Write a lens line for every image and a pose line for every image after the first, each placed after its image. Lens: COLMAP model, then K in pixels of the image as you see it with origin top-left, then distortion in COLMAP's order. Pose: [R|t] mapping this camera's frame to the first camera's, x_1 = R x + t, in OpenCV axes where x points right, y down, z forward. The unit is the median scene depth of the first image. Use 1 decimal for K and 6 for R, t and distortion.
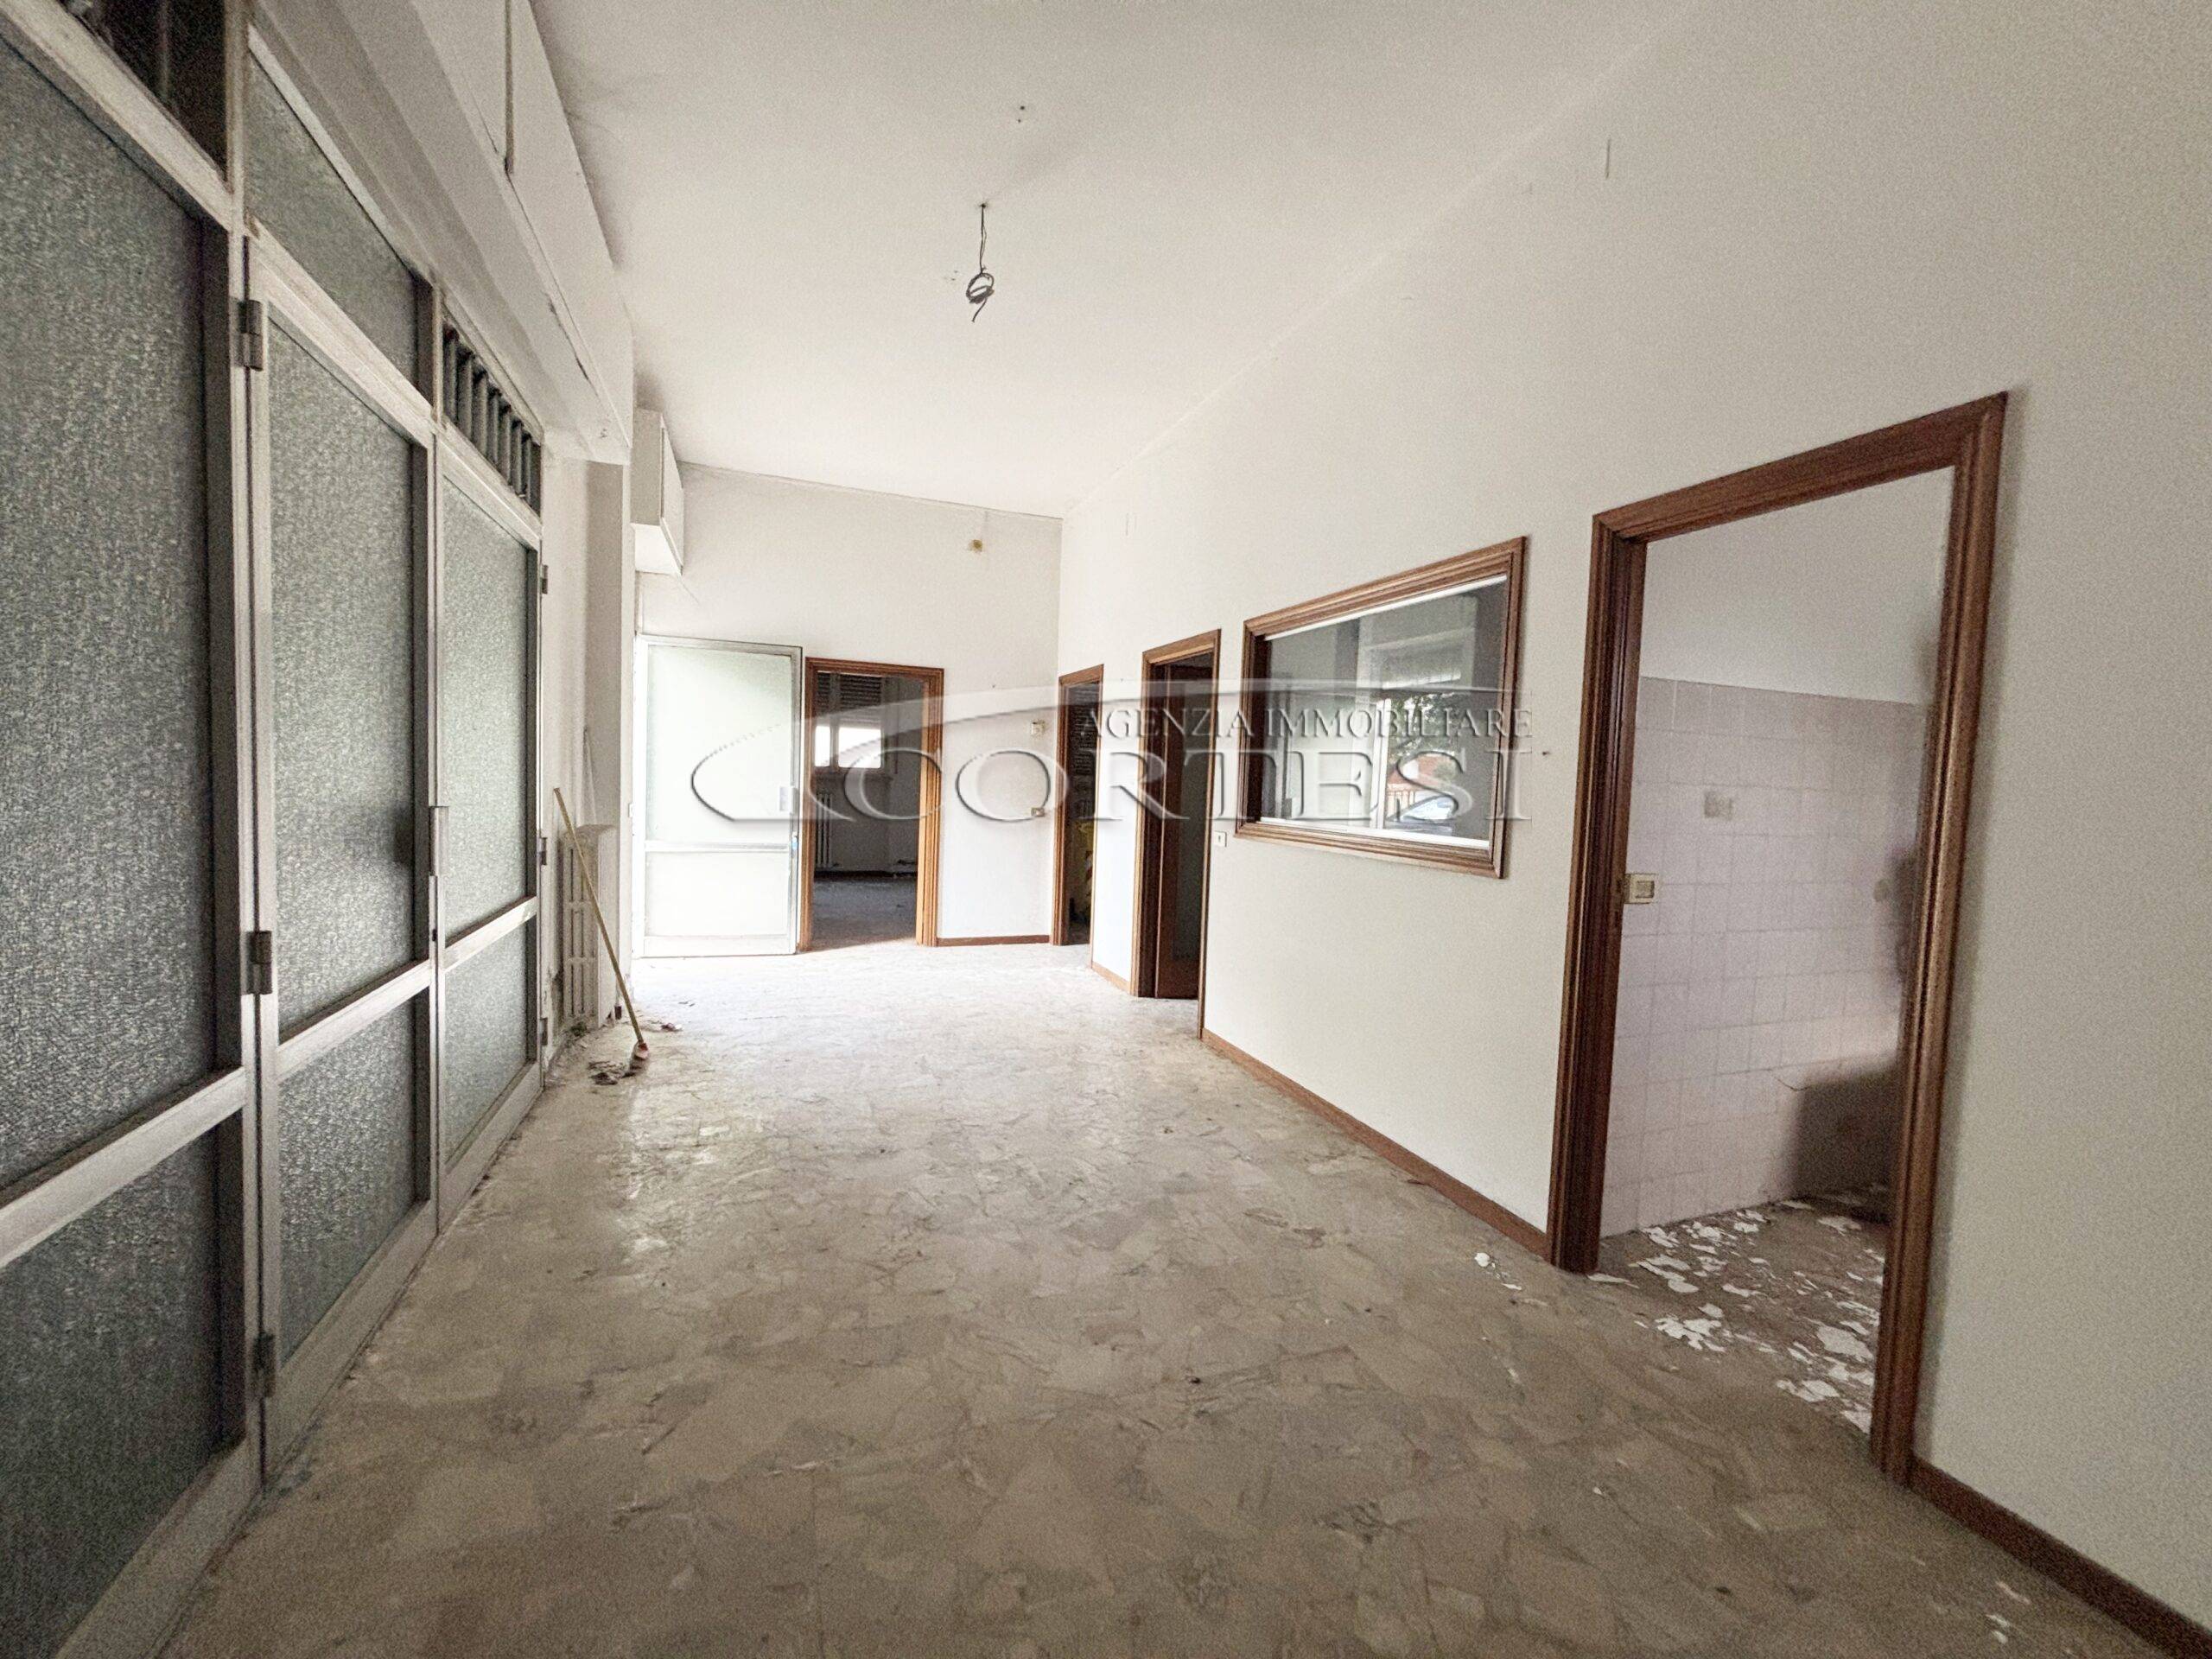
lens RADIAL K [[912.2, 0, 1108.1], [0, 912.2, 835.3], [0, 0, 1]] dist [0.005708, -0.000462]
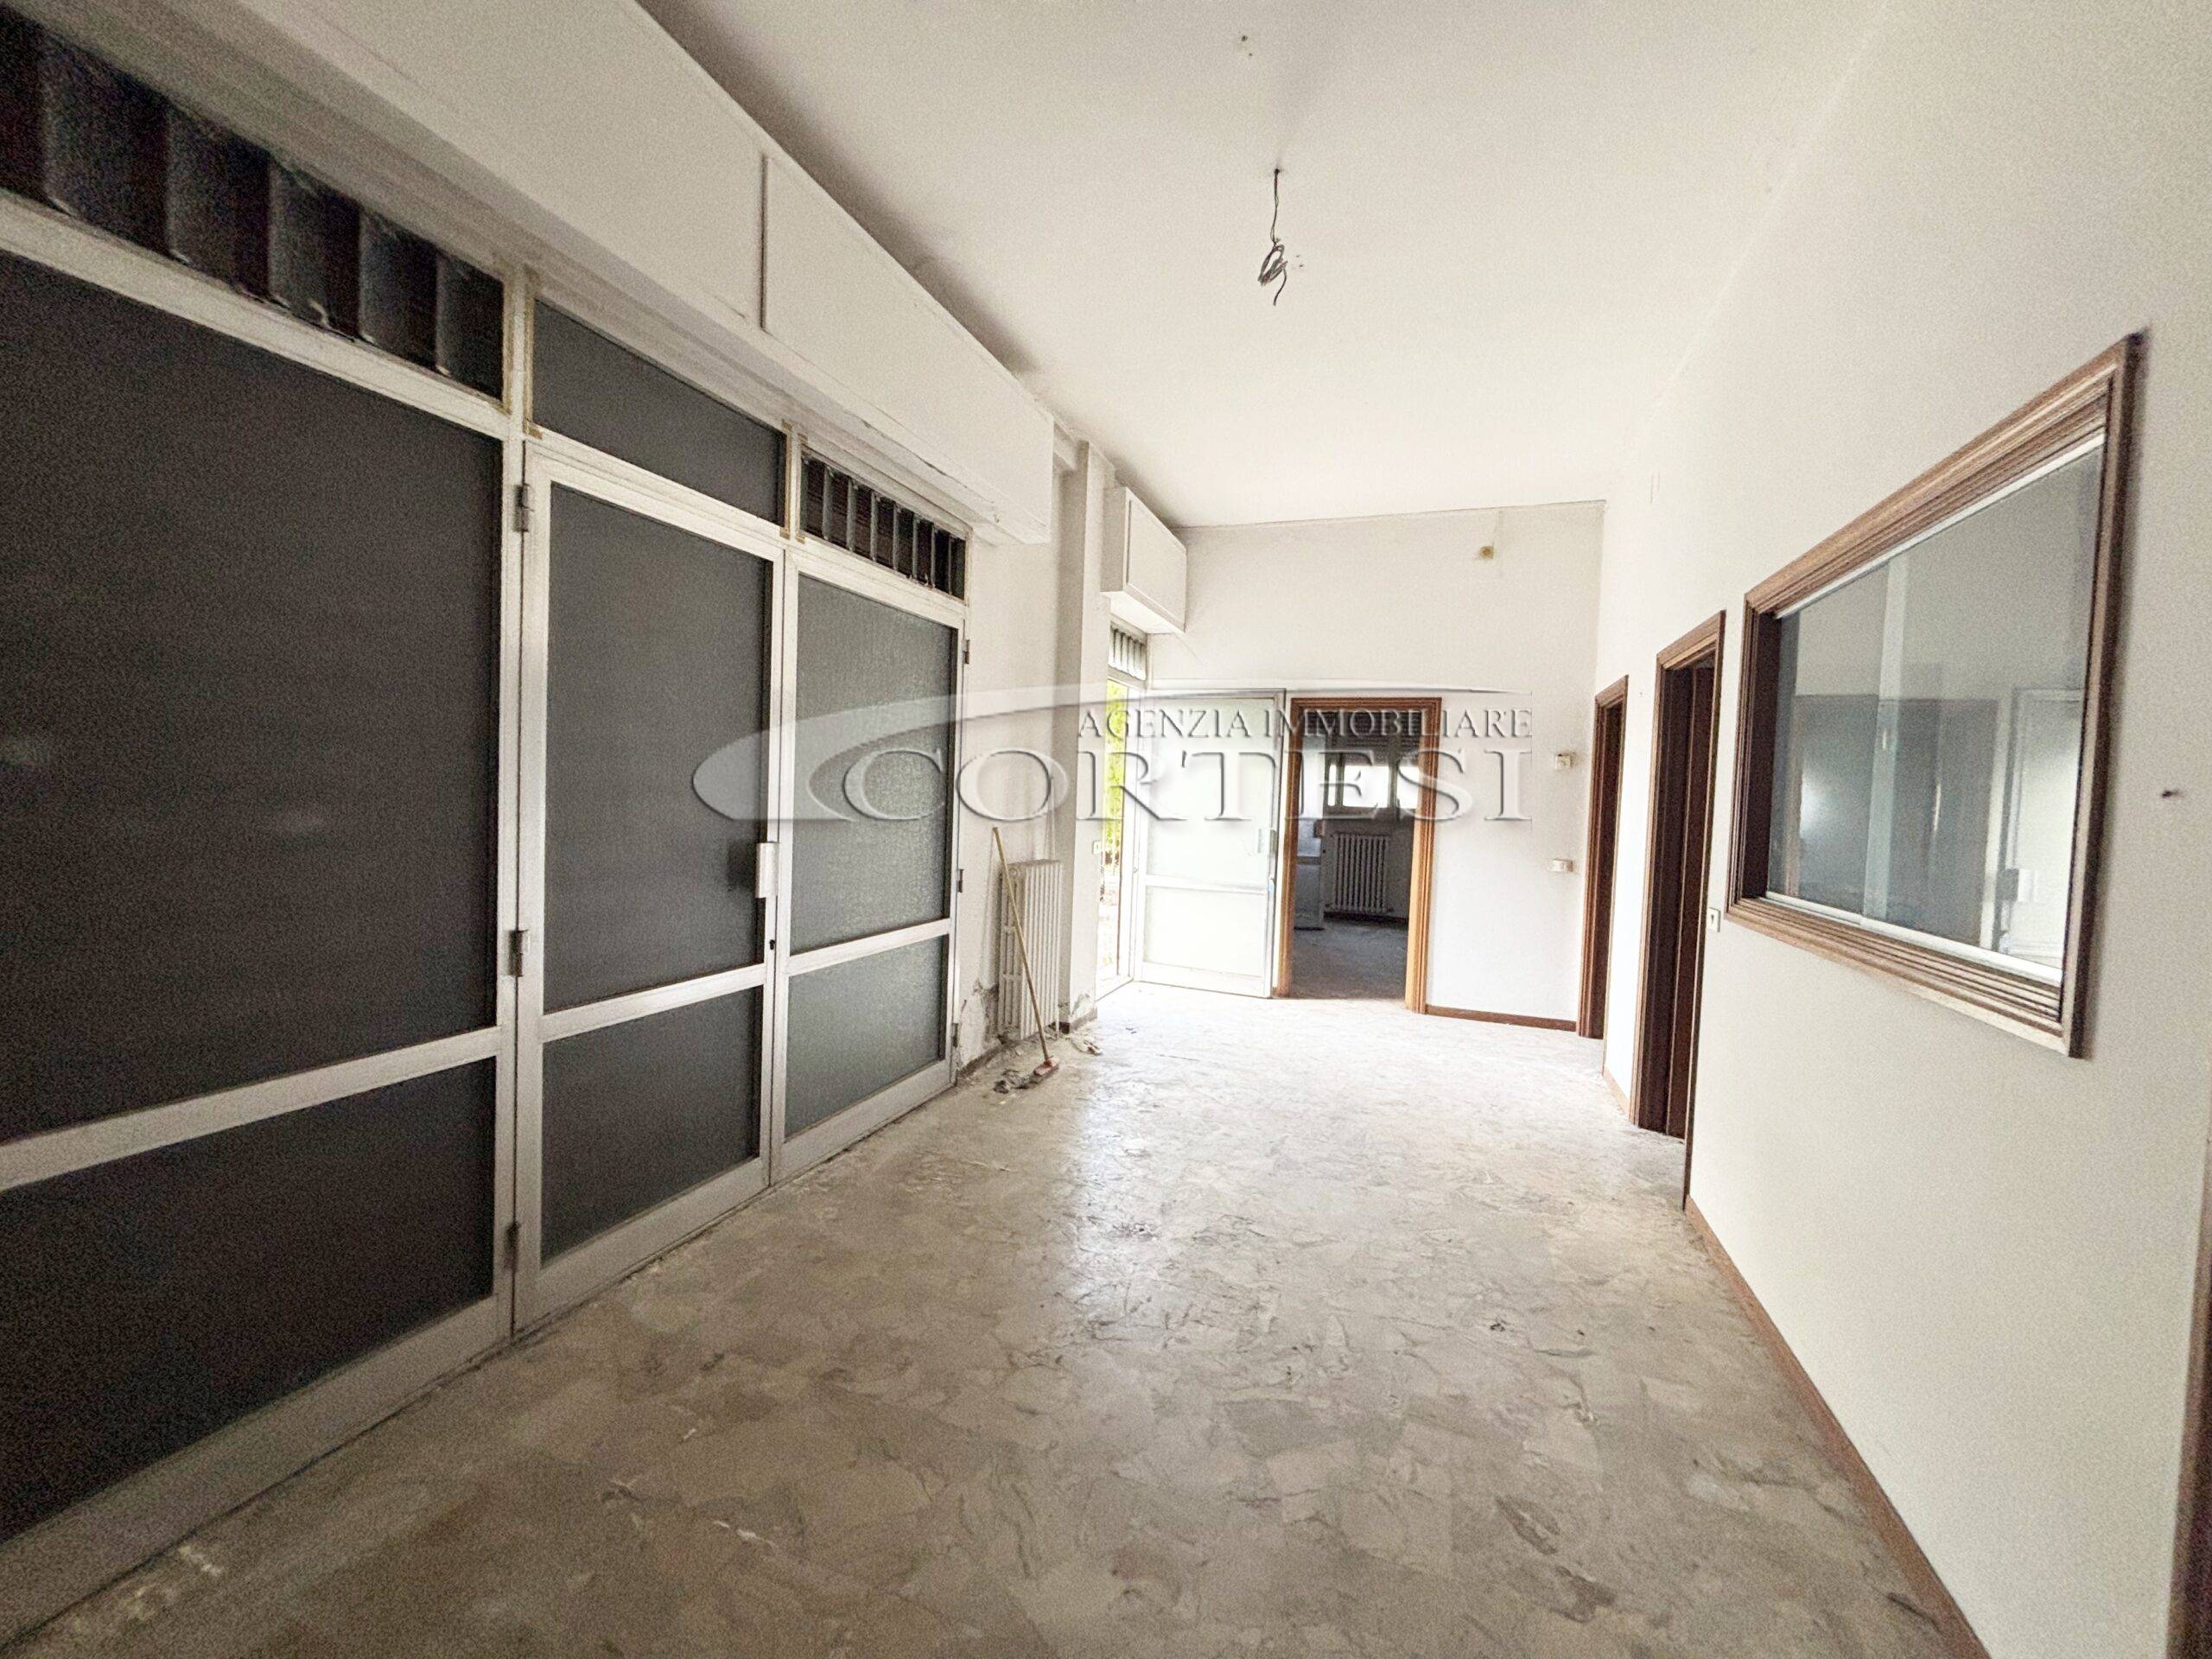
lens RADIAL K [[912.2, 0, 1102.6], [0, 912.2, 830.2], [0, 0, 1]] dist [0.005708, -0.000462]
pose [[0.749215, 0.020490, -0.662010, 0.356348], [-0.052435, 0.998219, -0.028446, -0.029361], [0.660248, 0.056025, 0.748955, 0.293721]]
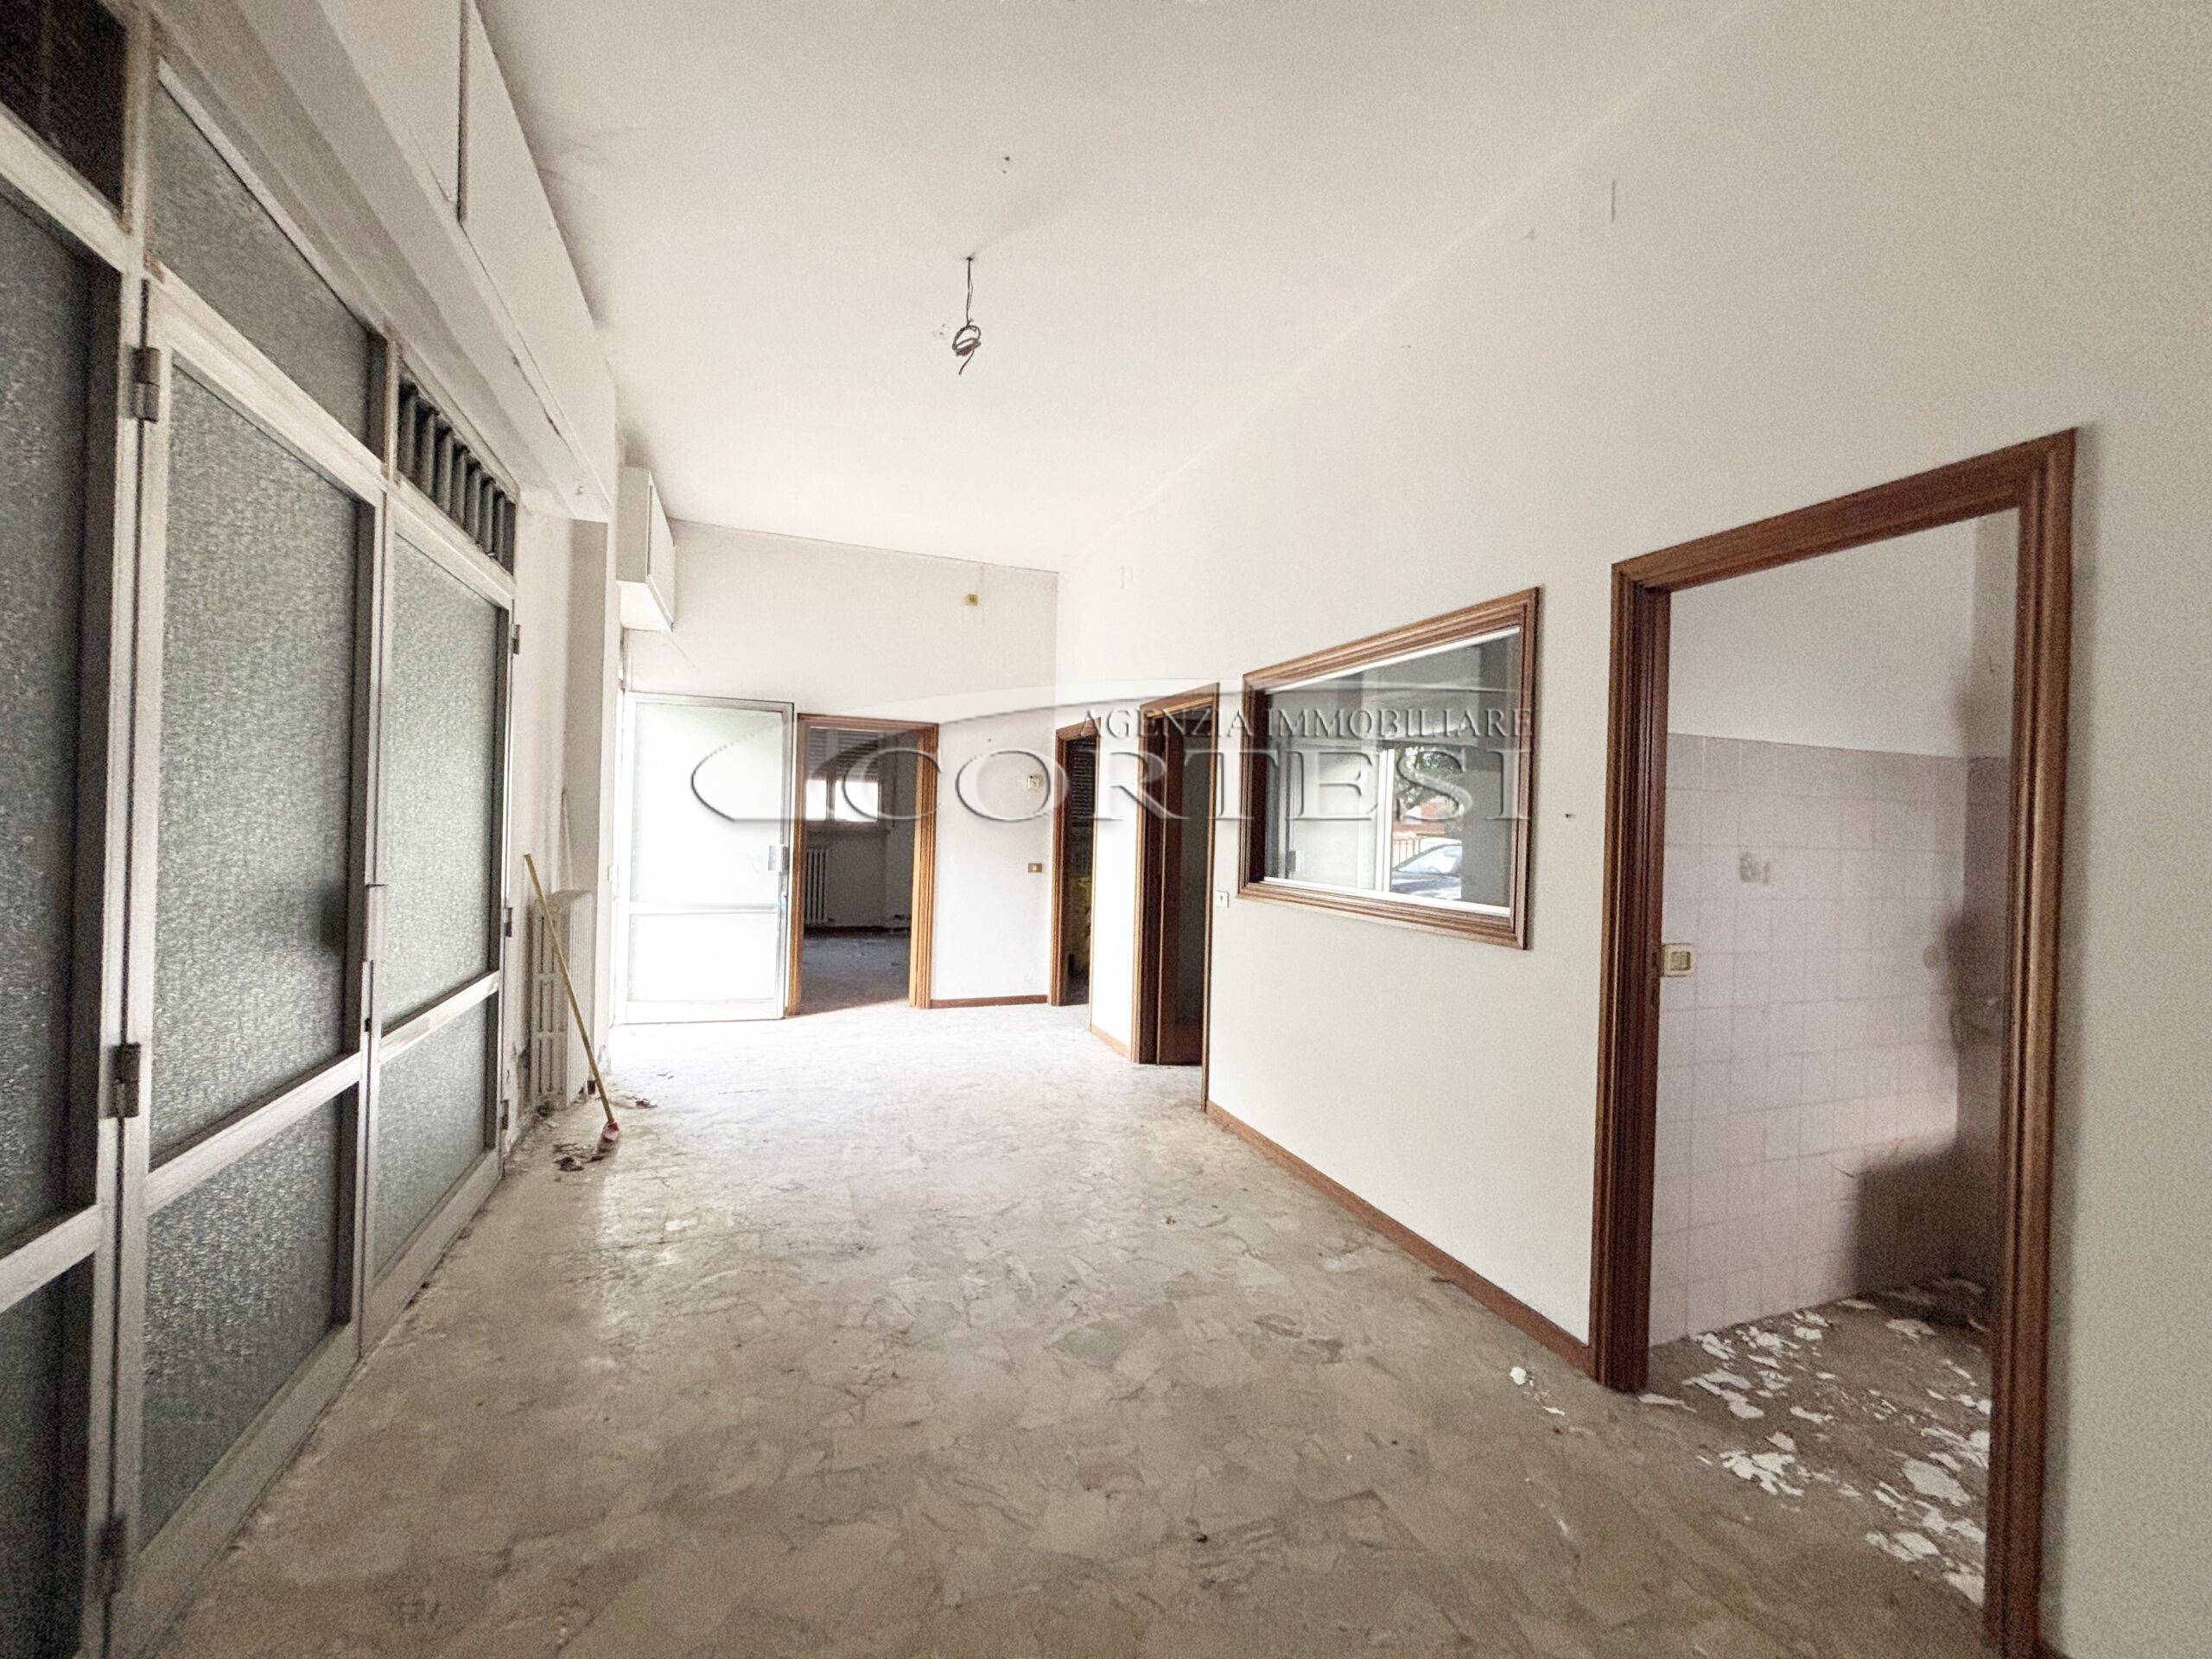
lens RADIAL K [[912.2, 0, 1107.0], [0, 912.2, 832.3], [0, 0, 1]] dist [0.005708, -0.000462]
pose [[0.999960, -0.007818, -0.004238, 0.010092], [0.007575, 0.998472, -0.054734, -0.023436], [0.004660, 0.054700, 0.998492, 0.062366]]
